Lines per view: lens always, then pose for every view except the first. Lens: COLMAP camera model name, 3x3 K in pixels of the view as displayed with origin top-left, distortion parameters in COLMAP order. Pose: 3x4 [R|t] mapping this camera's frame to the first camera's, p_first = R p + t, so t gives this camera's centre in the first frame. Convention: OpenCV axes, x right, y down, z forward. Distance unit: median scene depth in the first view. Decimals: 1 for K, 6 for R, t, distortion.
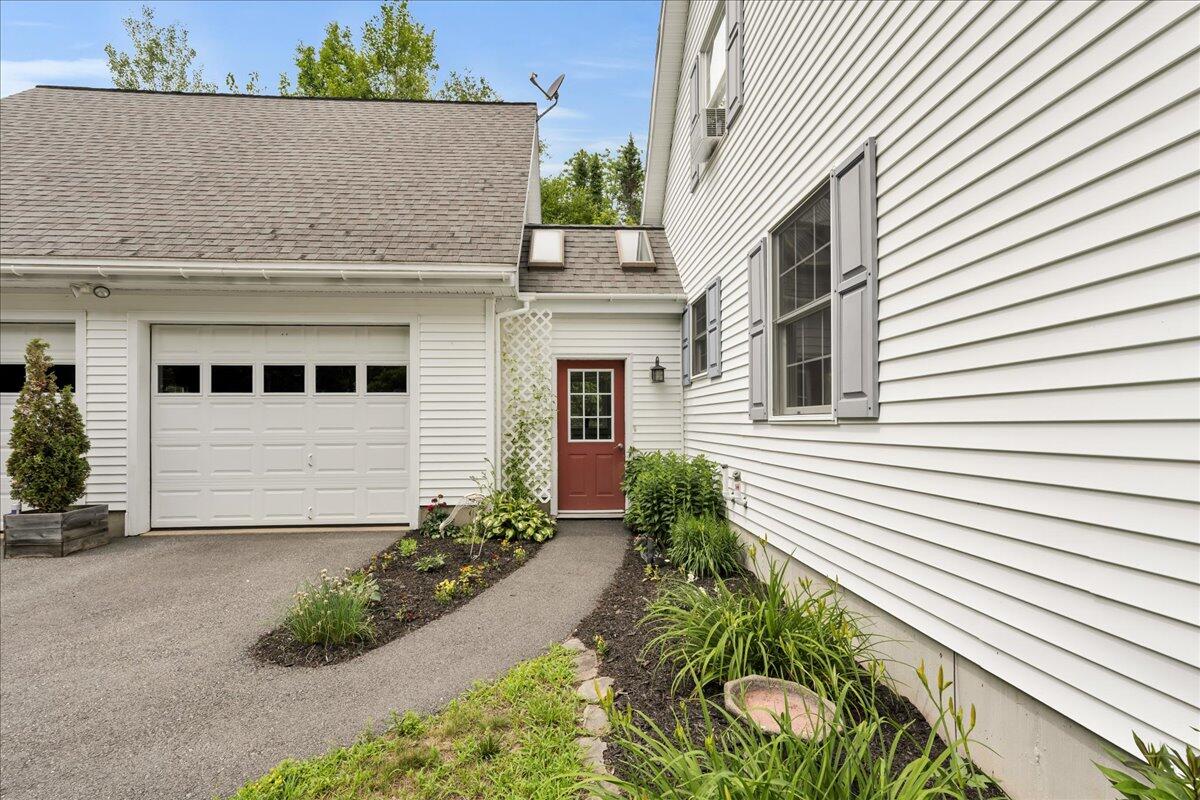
lens RADIAL K [[525.3, 0, 584.4], [0, 525.3, 416.2], [0, 0, 1]] dist [0.002612, 0.000058]
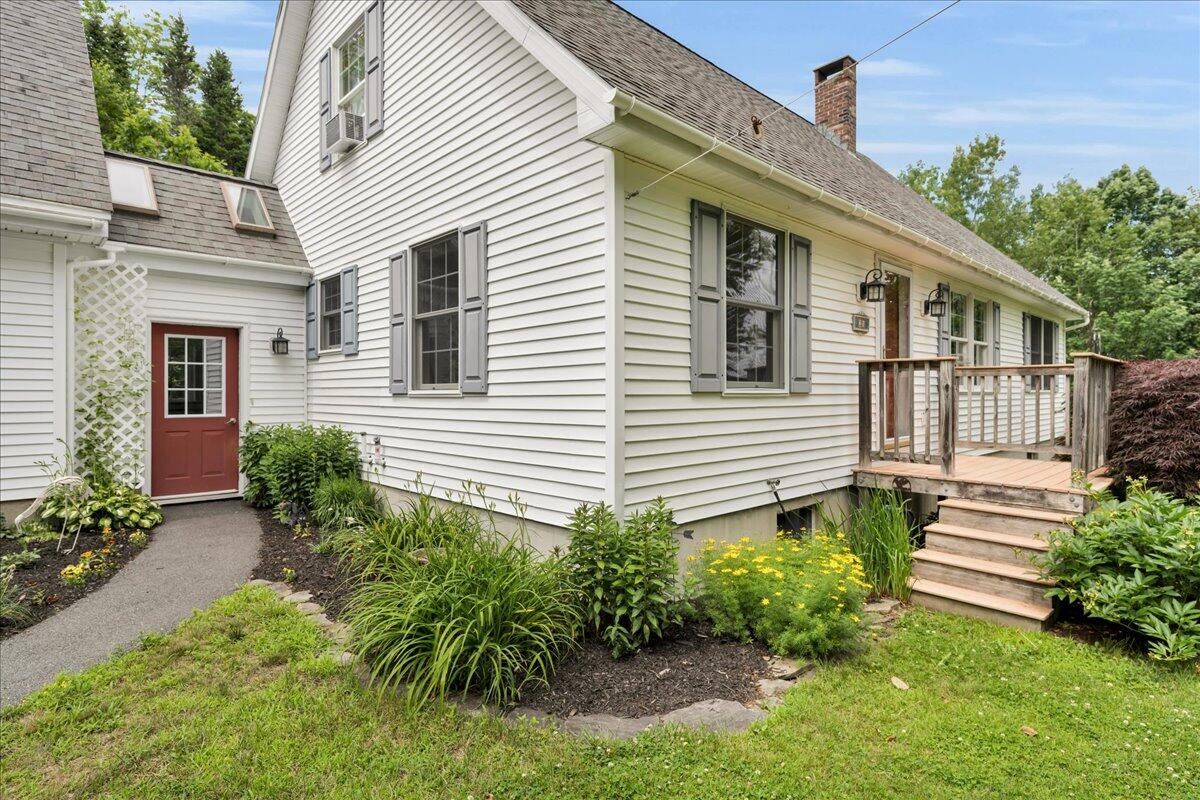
lens RADIAL K [[624.7, 0, 600.0], [0, 624.7, 400.0], [0, 0, 1]] dist [0.015502, 0.000168]
pose [[0.755864, -0.003672, 0.654718, -0.184440], [-0.008407, 0.999847, 0.015313, -0.002752], [-0.654675, -0.017078, 0.755718, -0.286768]]
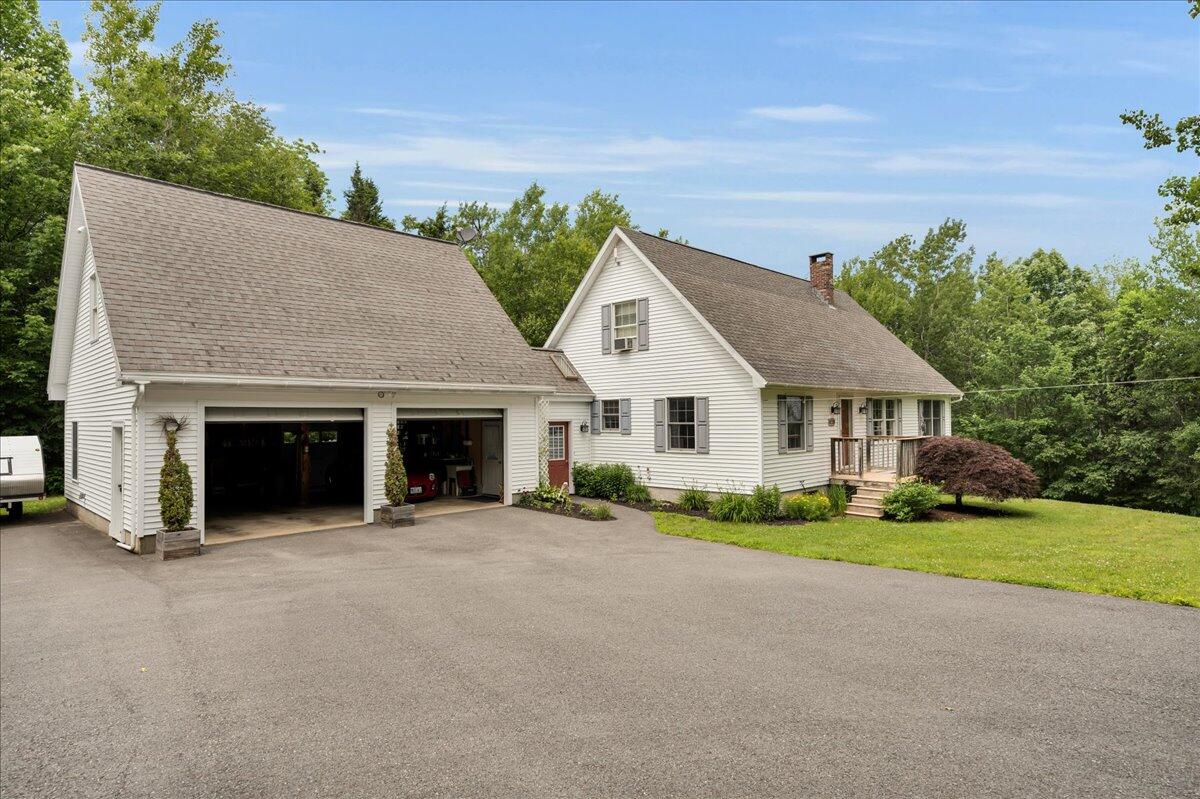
lens RADIAL K [[668.6, 0, 600.0], [0, 668.6, 399.5], [0, 0, 1]] dist [-0.002182, -0.000340]
pose [[0.737721, 0.013224, 0.674976, -1.837053], [-0.000018, 0.999809, -0.019569, -0.155524], [-0.675106, 0.014424, 0.737580, -1.221236]]
